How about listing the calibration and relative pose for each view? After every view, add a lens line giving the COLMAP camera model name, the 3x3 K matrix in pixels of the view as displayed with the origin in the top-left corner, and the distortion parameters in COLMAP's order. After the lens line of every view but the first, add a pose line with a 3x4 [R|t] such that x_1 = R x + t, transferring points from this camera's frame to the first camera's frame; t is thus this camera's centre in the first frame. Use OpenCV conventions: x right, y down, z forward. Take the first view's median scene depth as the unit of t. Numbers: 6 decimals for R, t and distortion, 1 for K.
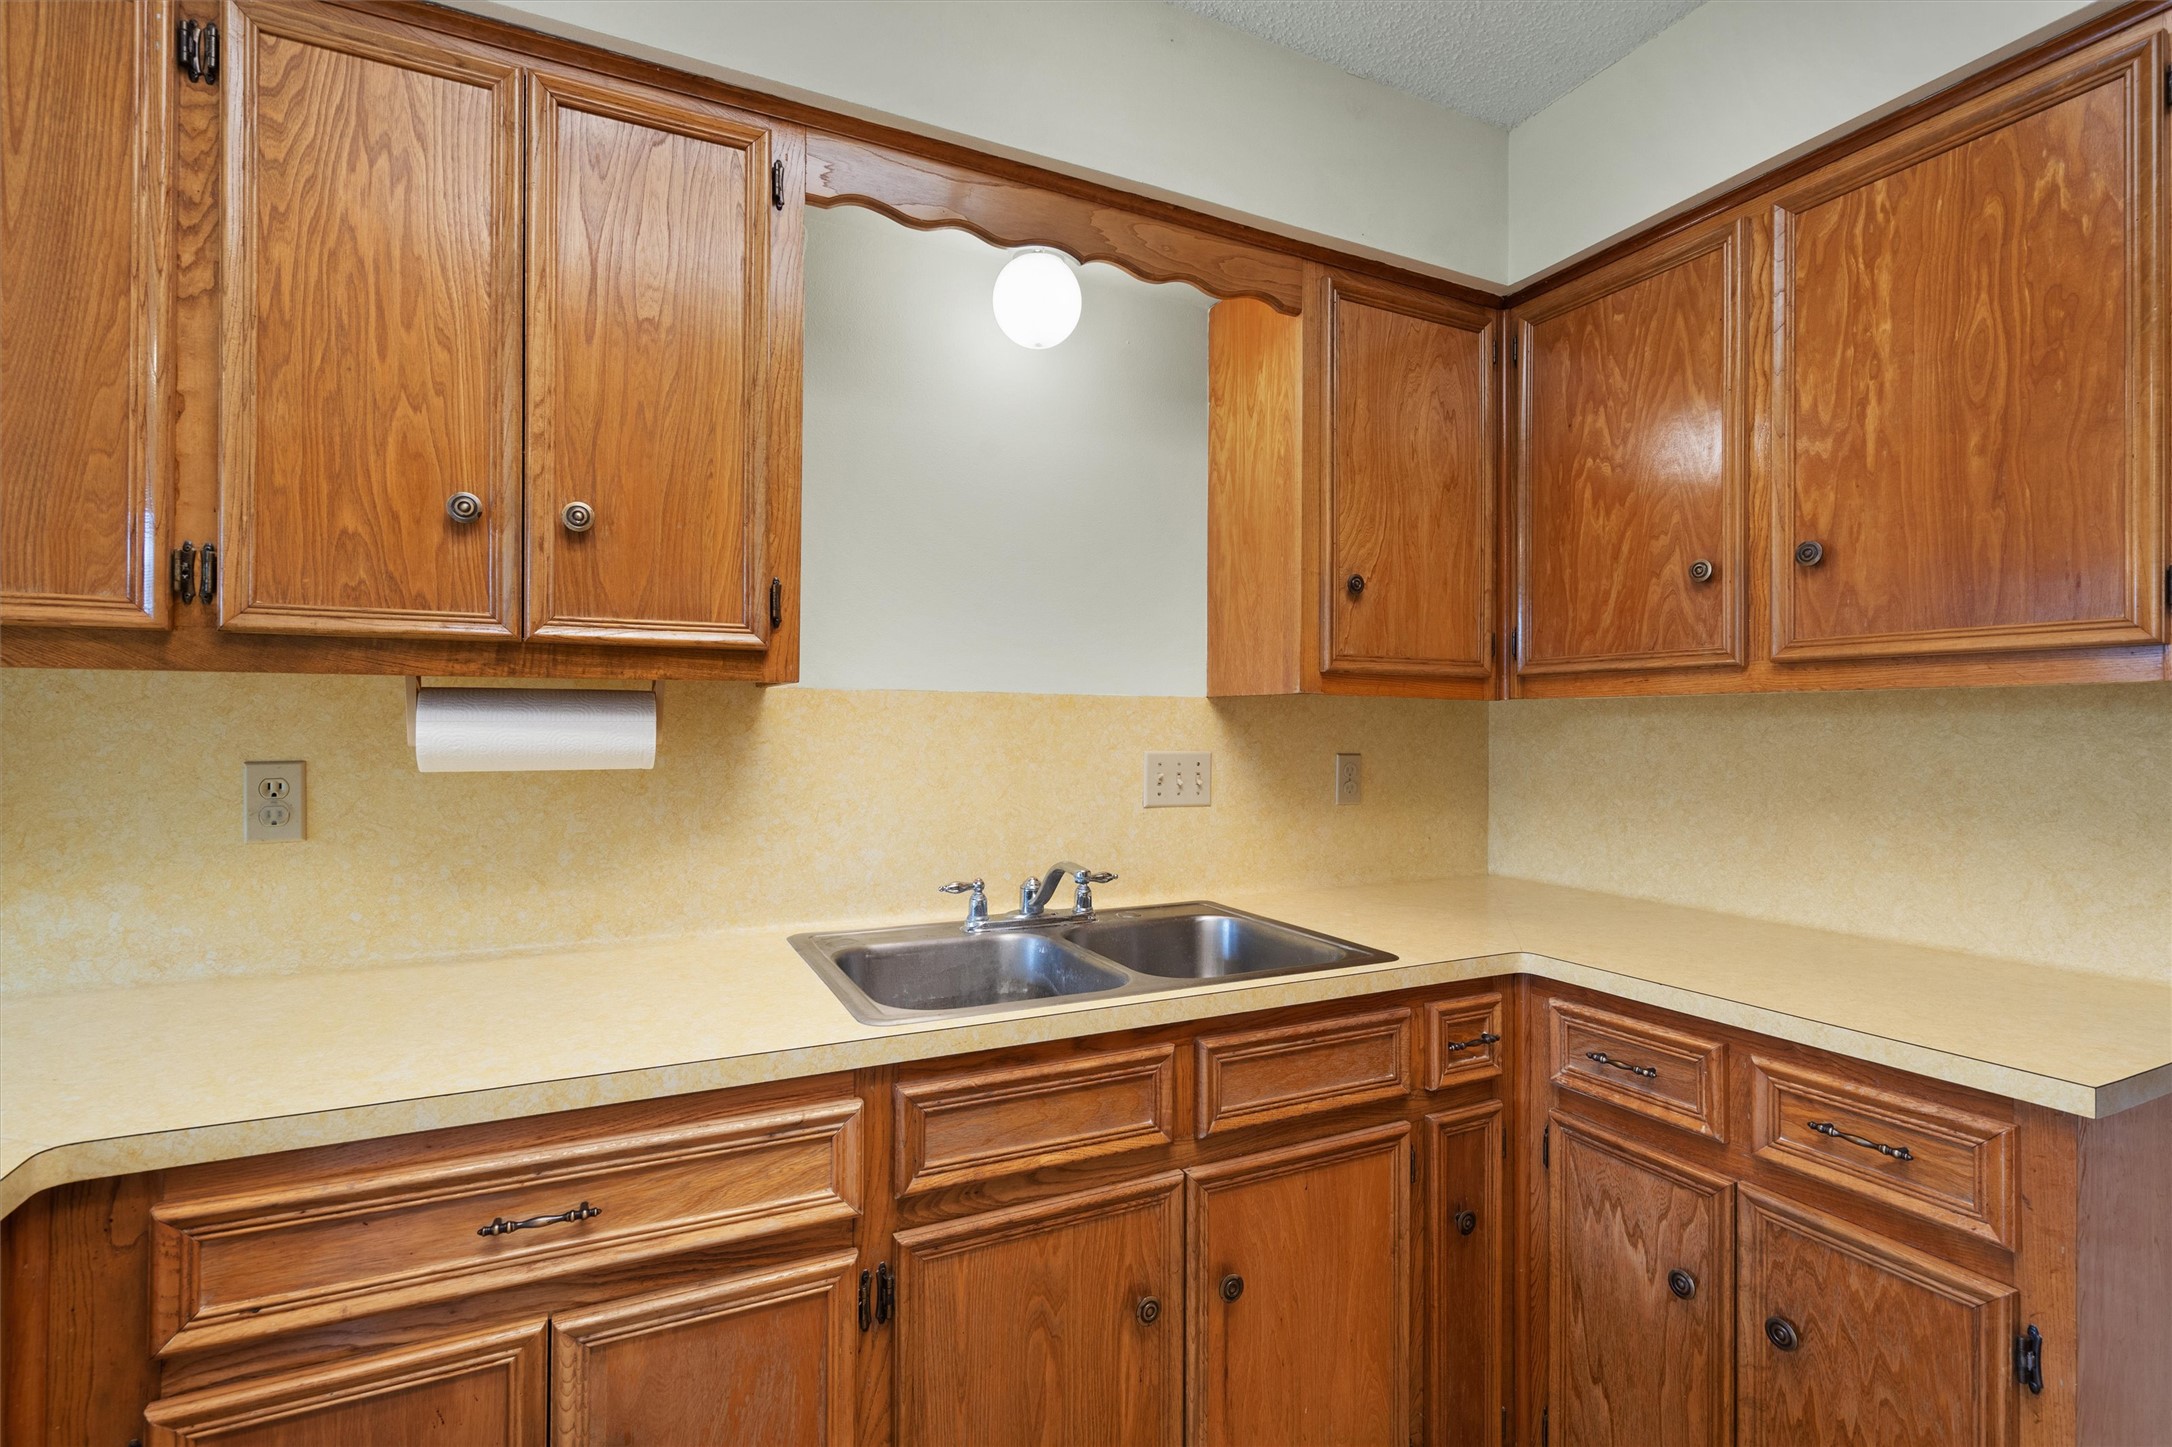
lens RADIAL K [[985.7, 0, 1083.9], [0, 985.7, 714.5], [0, 0, 1]] dist [-0.001916, 0.000004]
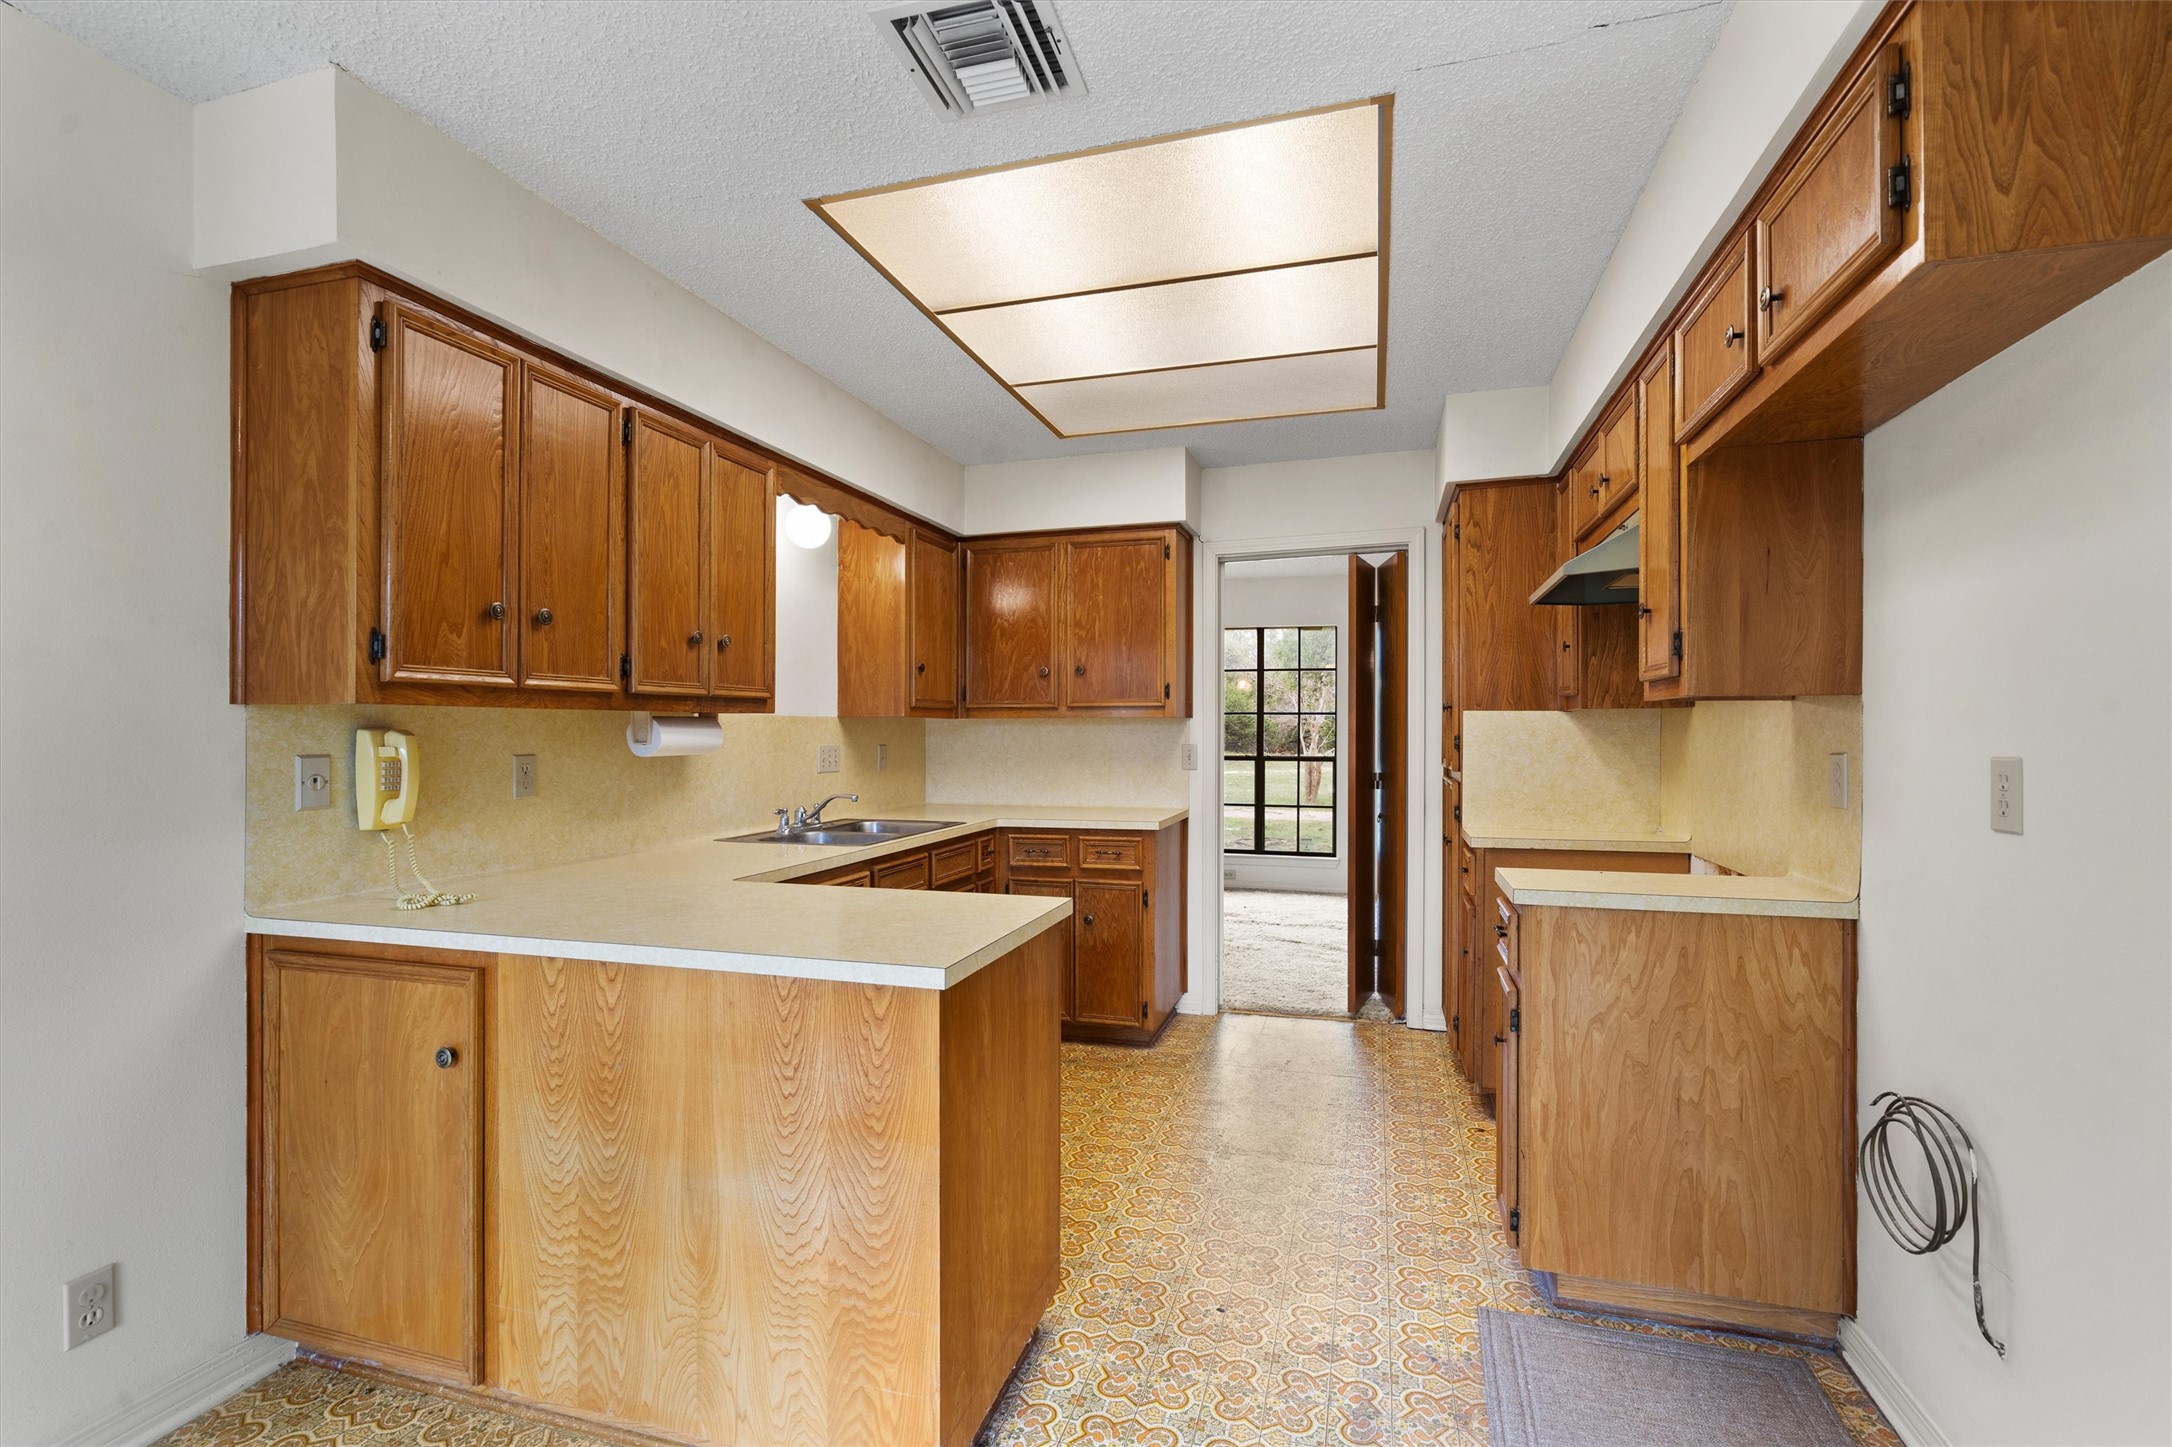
lens RADIAL K [[985.7, 0, 1083.9], [0, 985.7, 714.5], [0, 0, 1]] dist [-0.001916, 0.000004]
pose [[0.678525, 0.004292, 0.734565, -1.279331], [-0.001525, 0.999989, -0.004435, -0.018896], [-0.734576, 0.001889, 0.678524, -0.899378]]
